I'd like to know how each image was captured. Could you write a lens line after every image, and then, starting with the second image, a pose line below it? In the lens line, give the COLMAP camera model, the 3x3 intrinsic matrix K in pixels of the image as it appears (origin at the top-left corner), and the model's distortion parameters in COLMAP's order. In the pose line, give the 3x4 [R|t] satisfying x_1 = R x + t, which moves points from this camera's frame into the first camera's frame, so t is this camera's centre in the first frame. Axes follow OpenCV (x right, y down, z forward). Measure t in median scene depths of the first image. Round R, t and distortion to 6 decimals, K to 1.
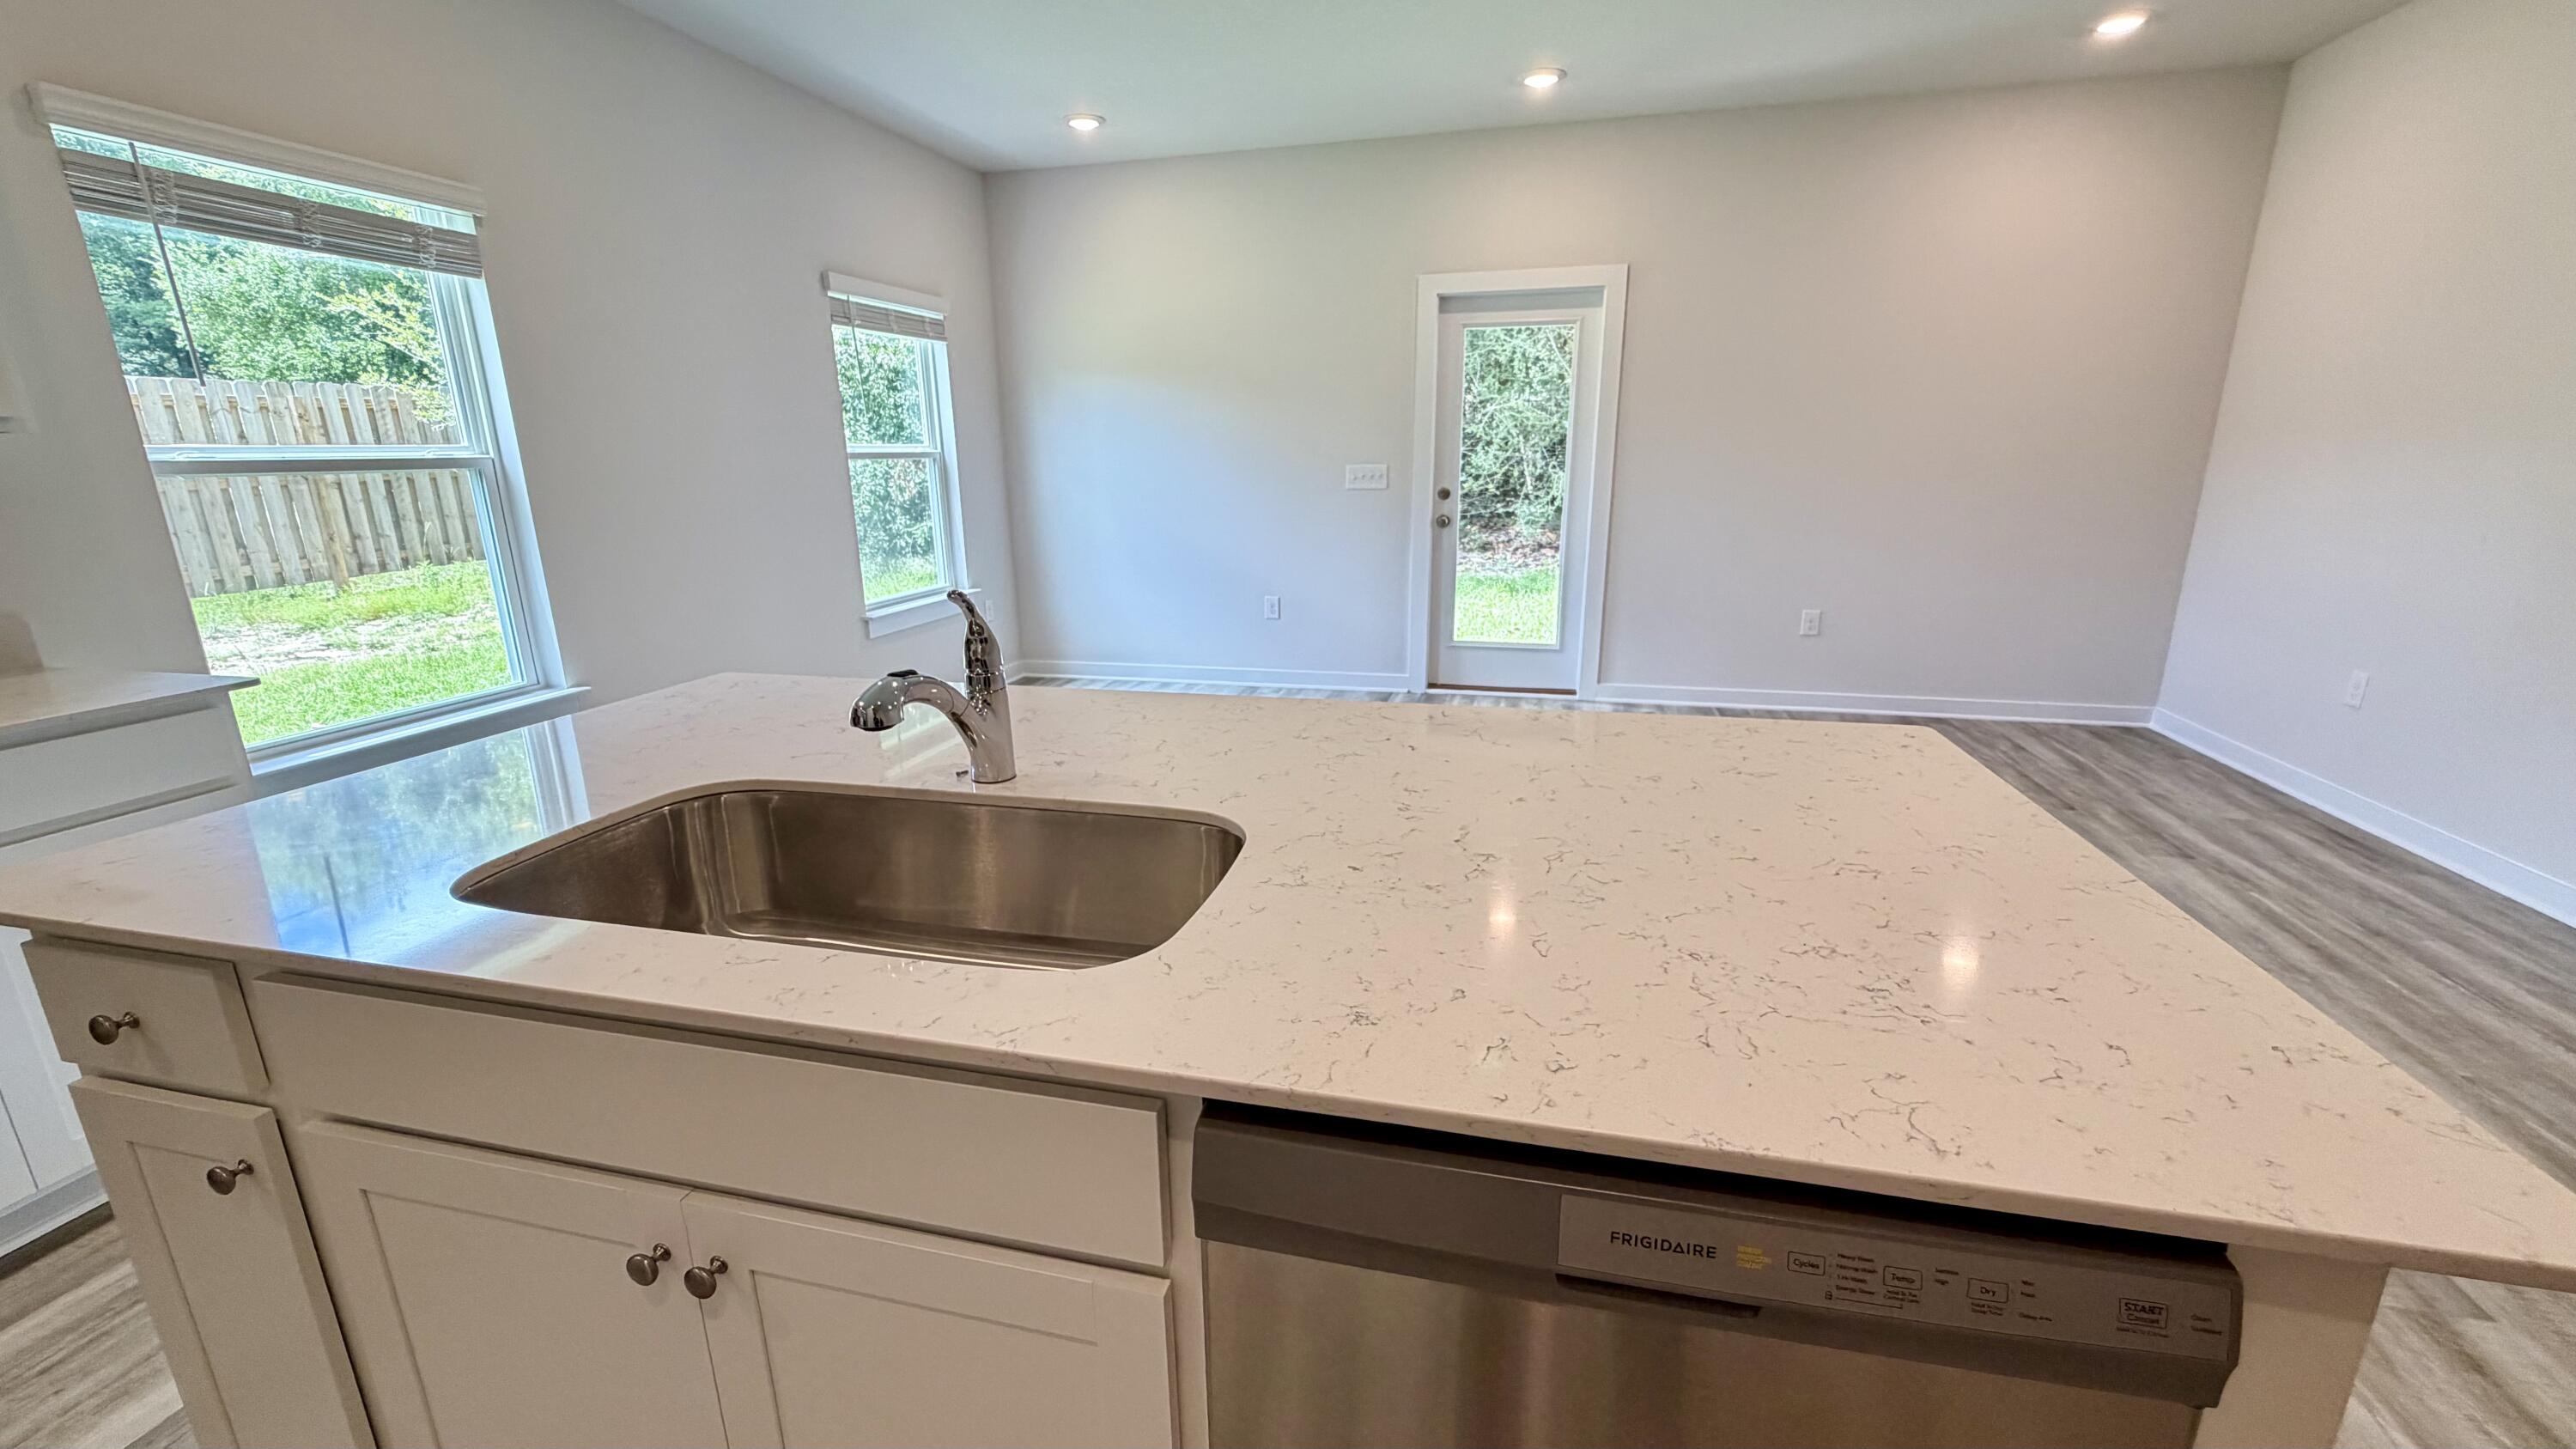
lens RADIAL K [[1027.3, 0, 1282.9], [0, 1027.3, 725.2], [0, 0, 1]] dist [0.000921, -0.000629]
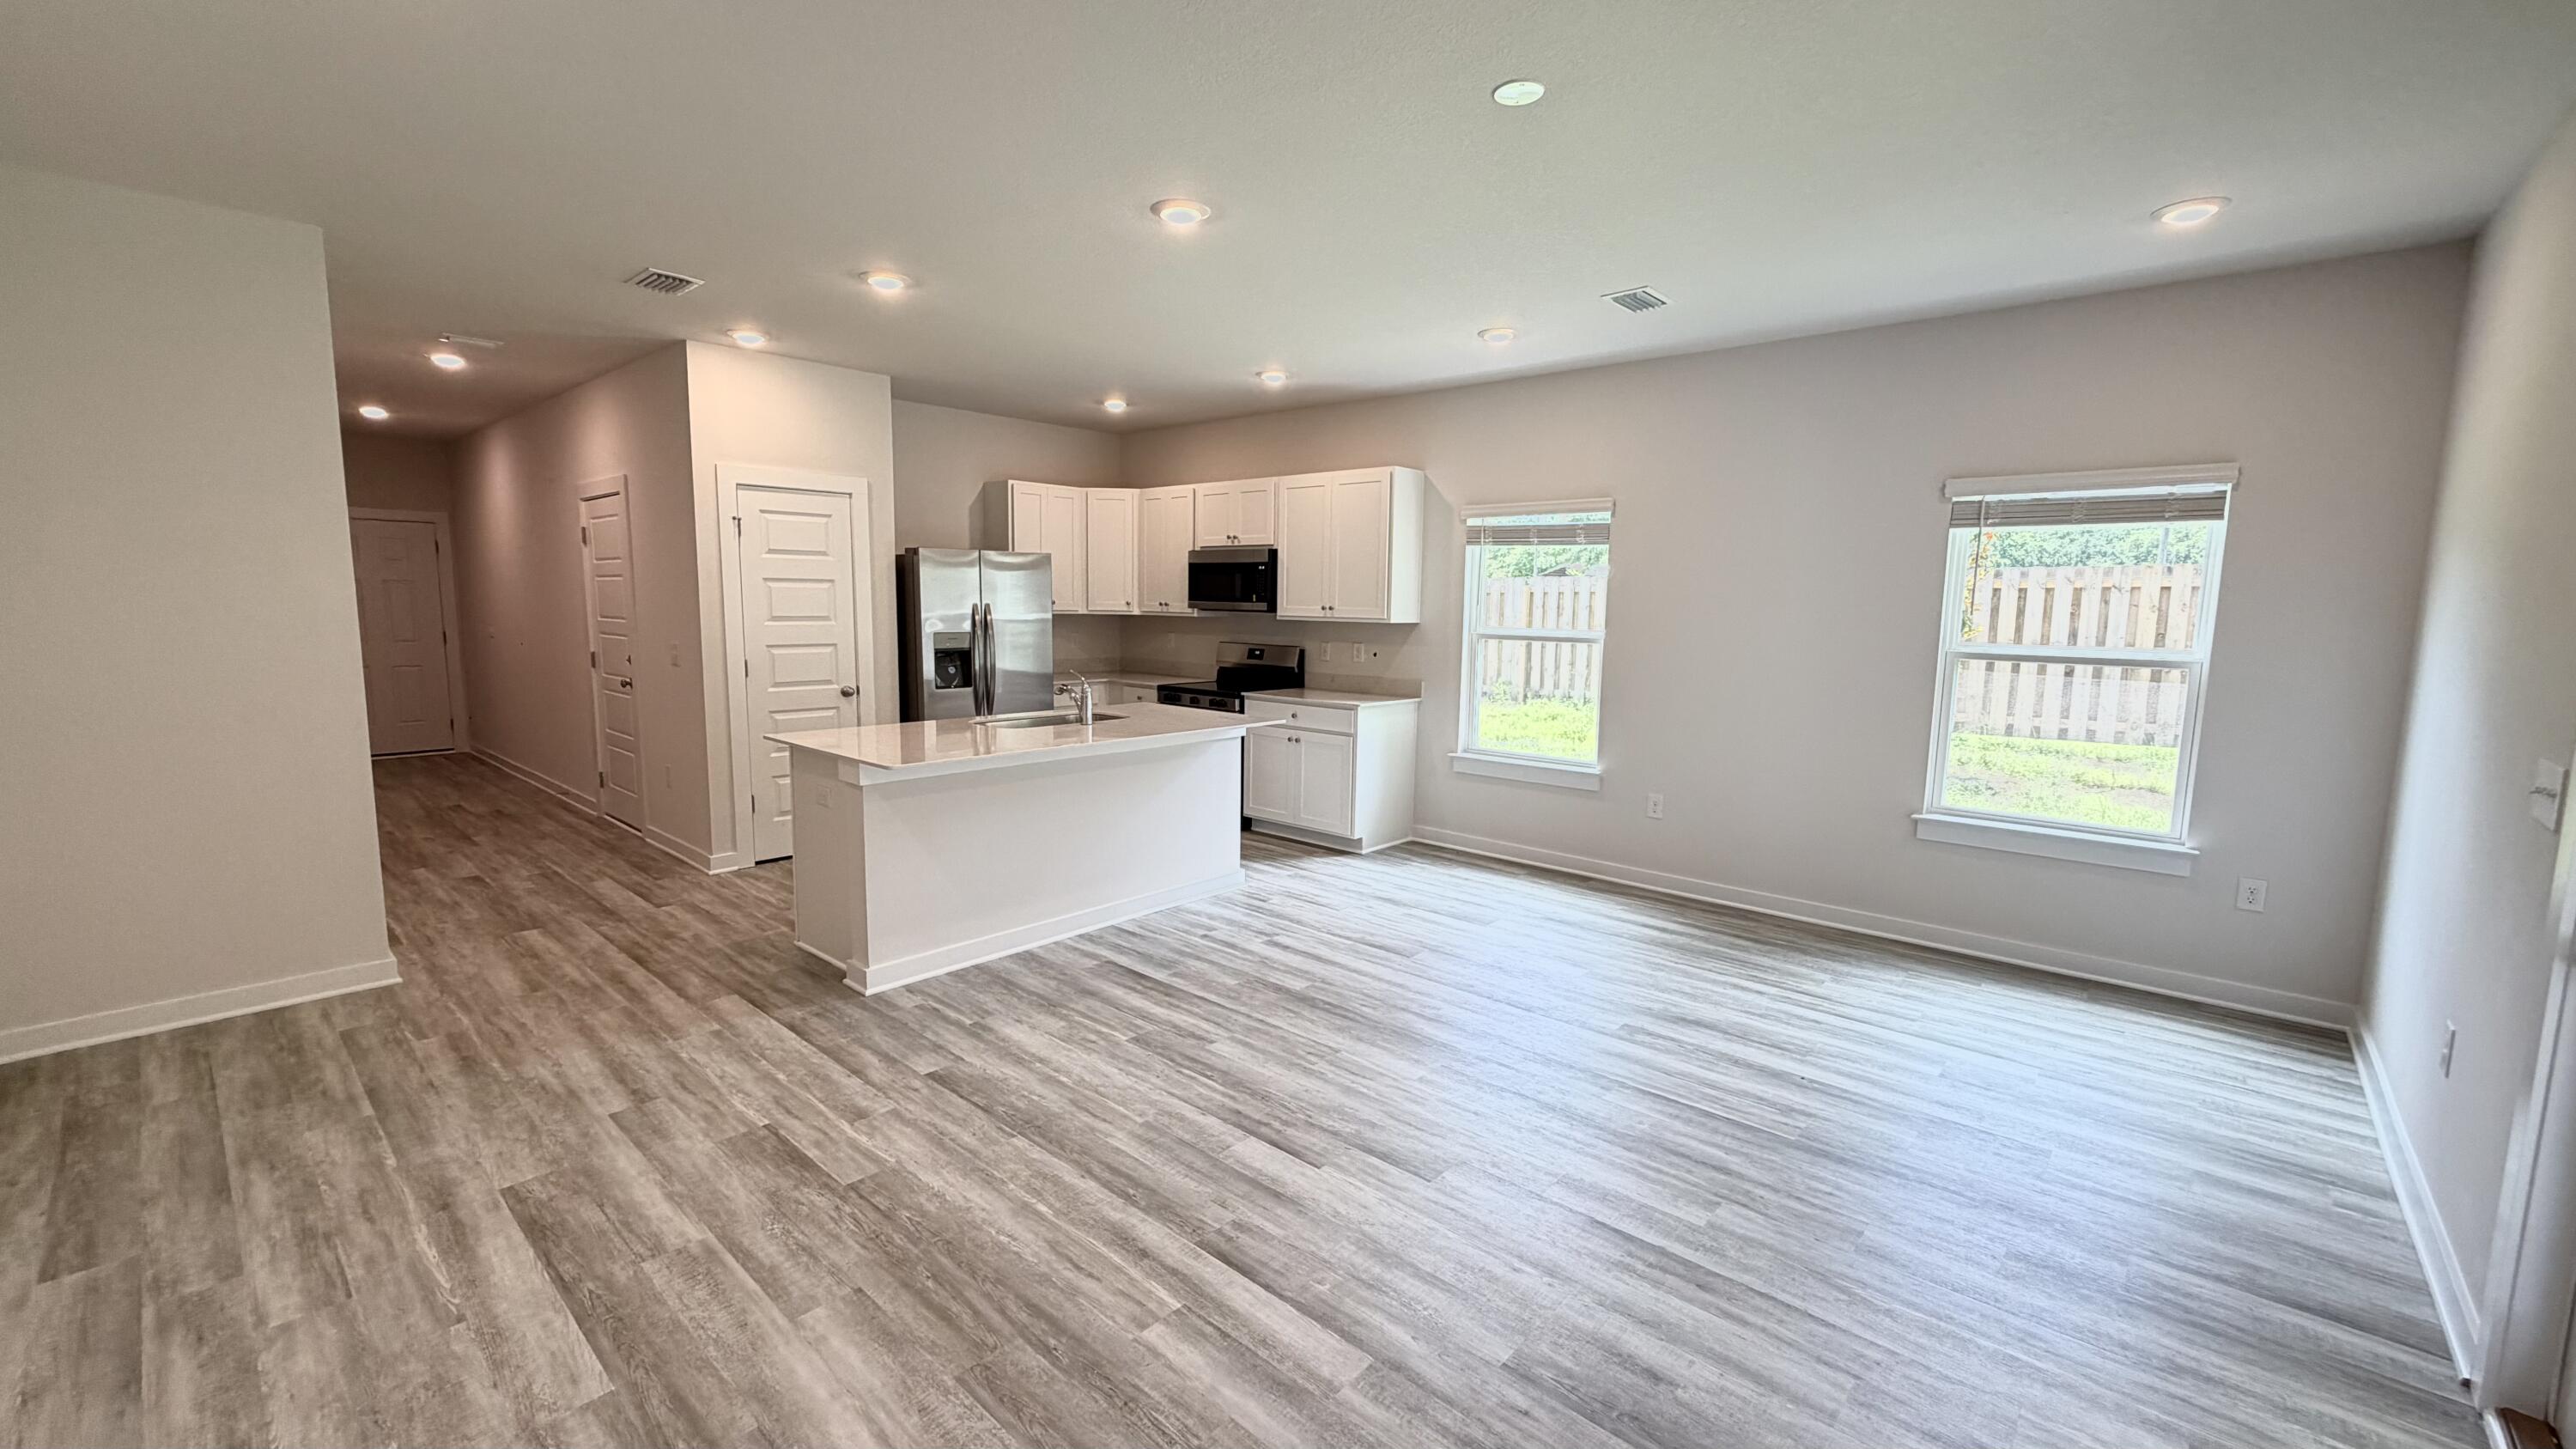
lens RADIAL K [[1027.3, 0, 1278.3], [0, 1027.3, 724.6], [0, 0, 1]] dist [0.000921, -0.000629]
pose [[-0.469501, 0.114636, -0.875459, 0.772646], [-0.238196, 0.938327, 0.250611, -0.305416], [0.850195, 0.326192, -0.413239, 0.920972]]
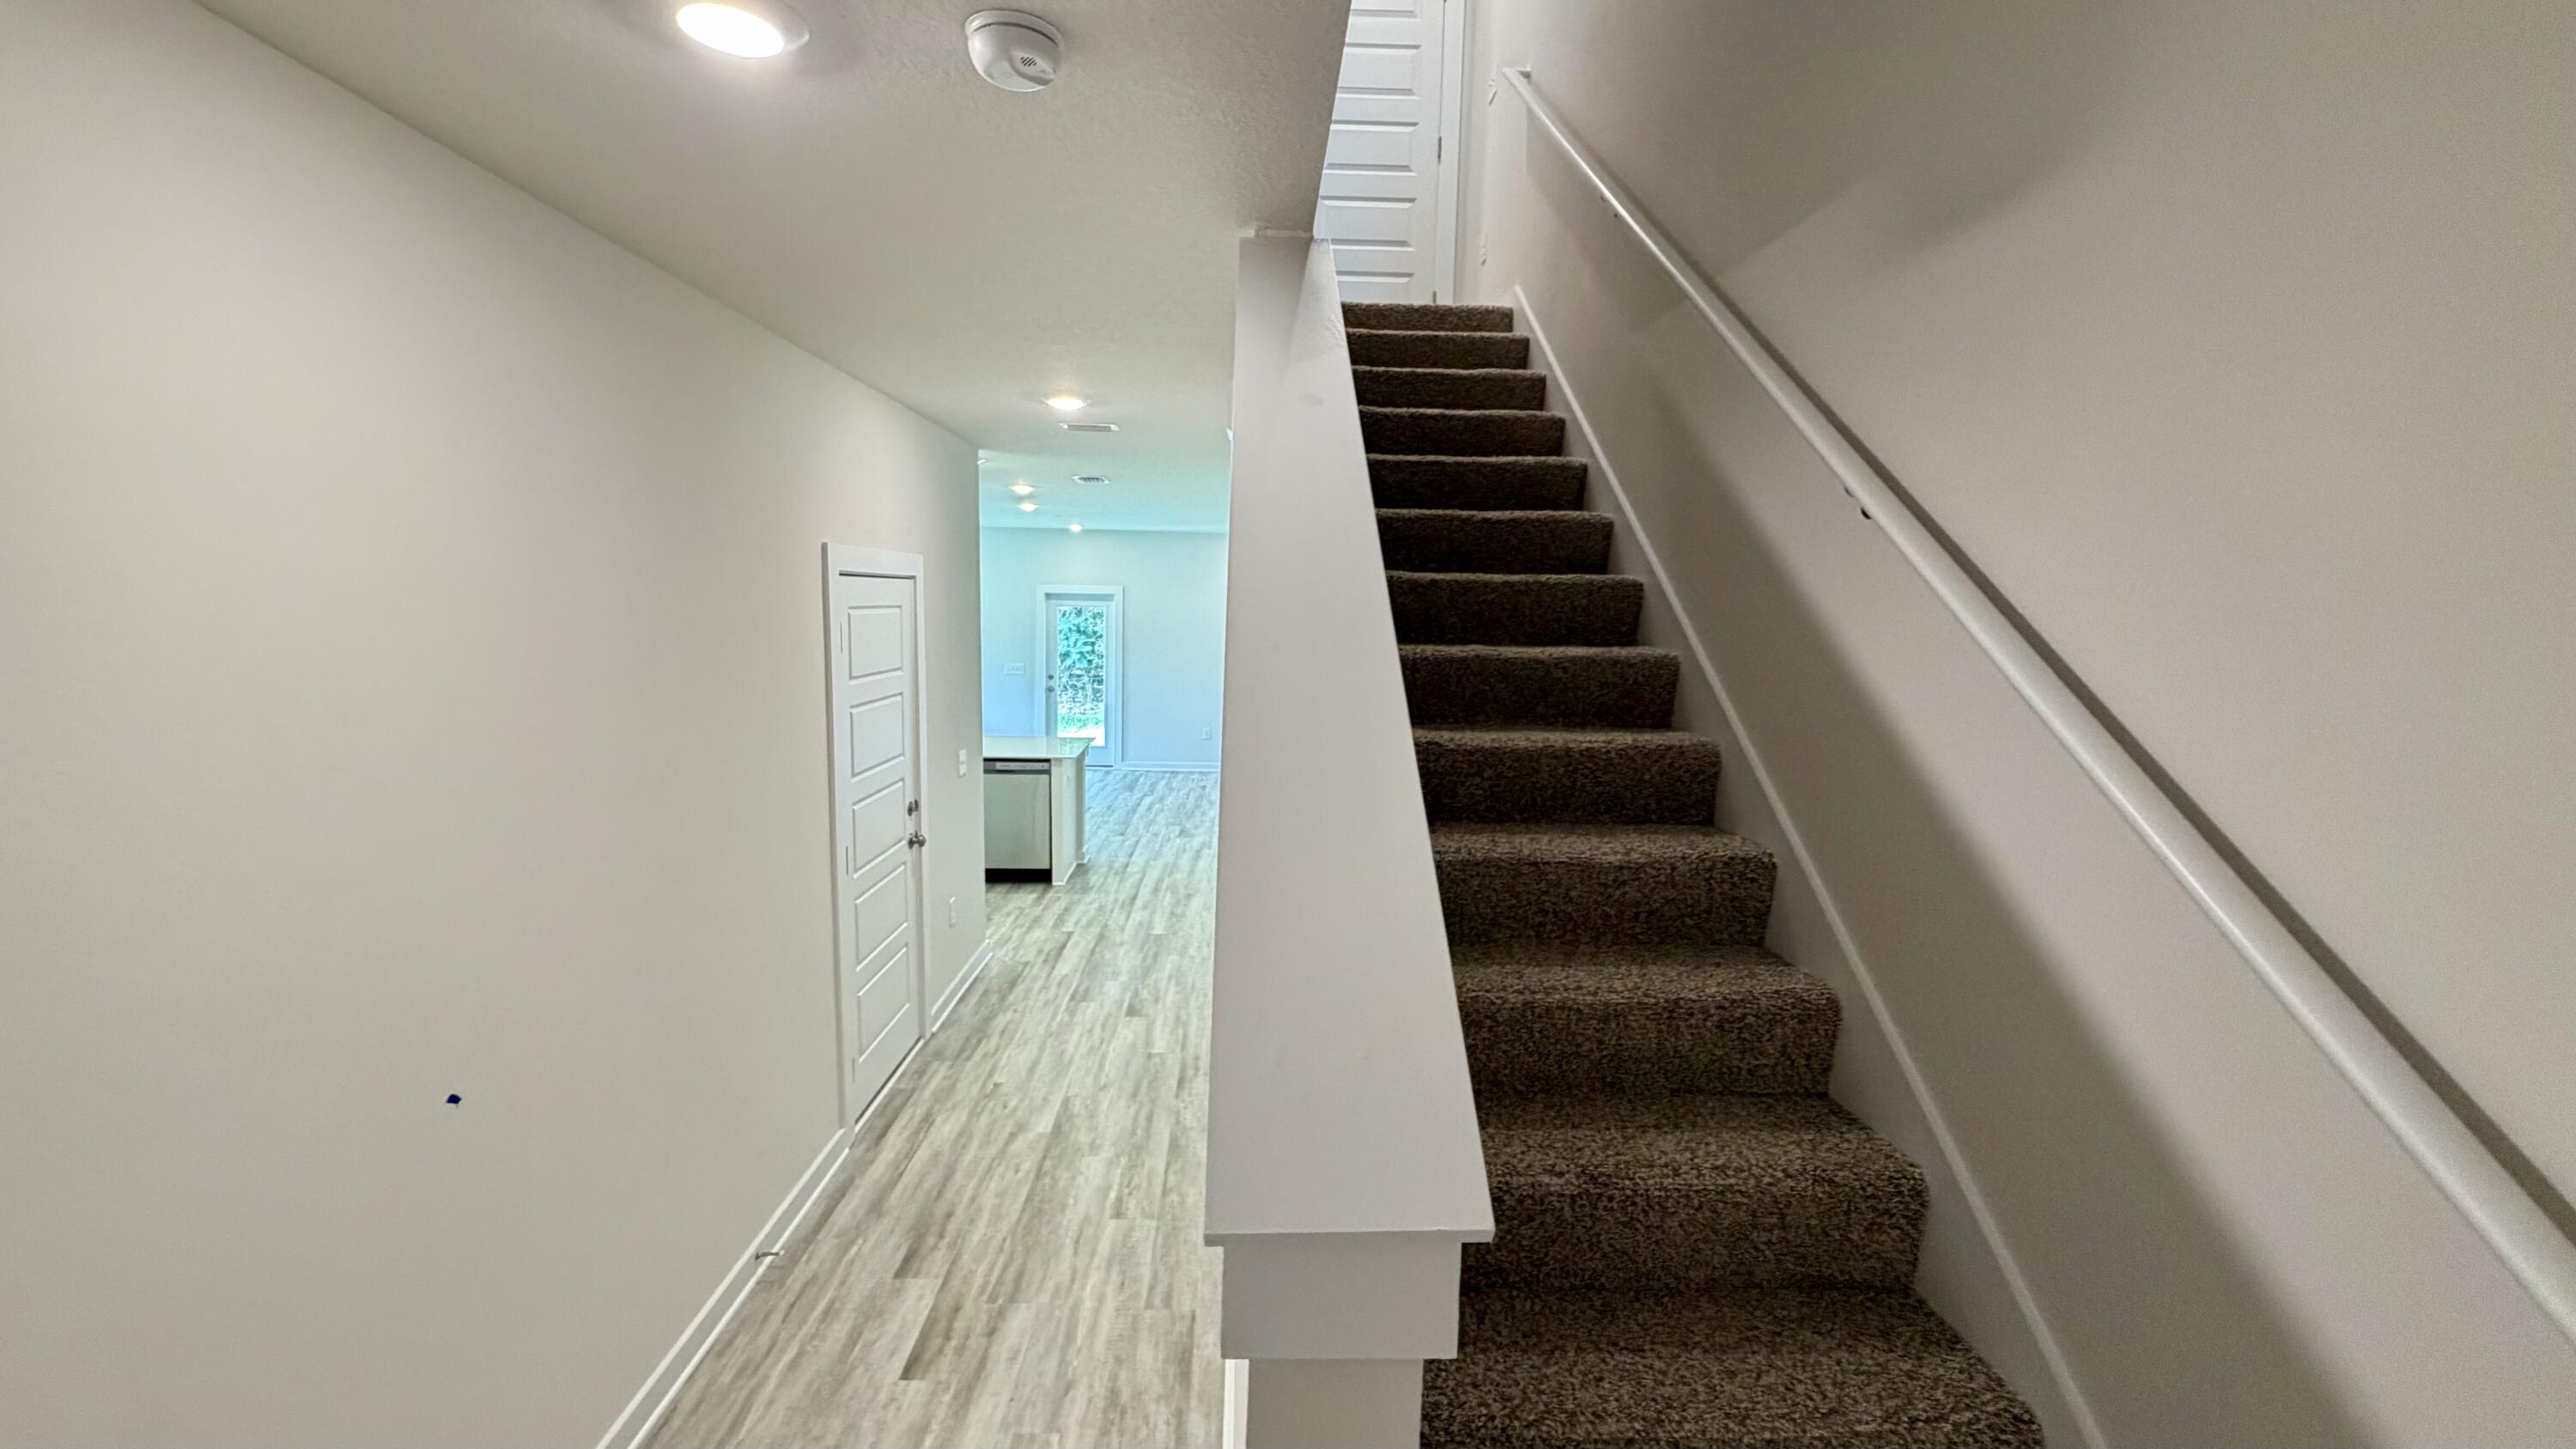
lens RADIAL K [[1027.3, 0, 1287.0], [0, 1027.3, 729.0], [0, 0, 1]] dist [0.000921, -0.000629]
pose [[0.958248, 0.001760, 0.285933, 0.015223], [0.038042, 0.990307, -0.133587, 0.244054], [-0.283397, 0.138887, 0.948892, -1.496903]]
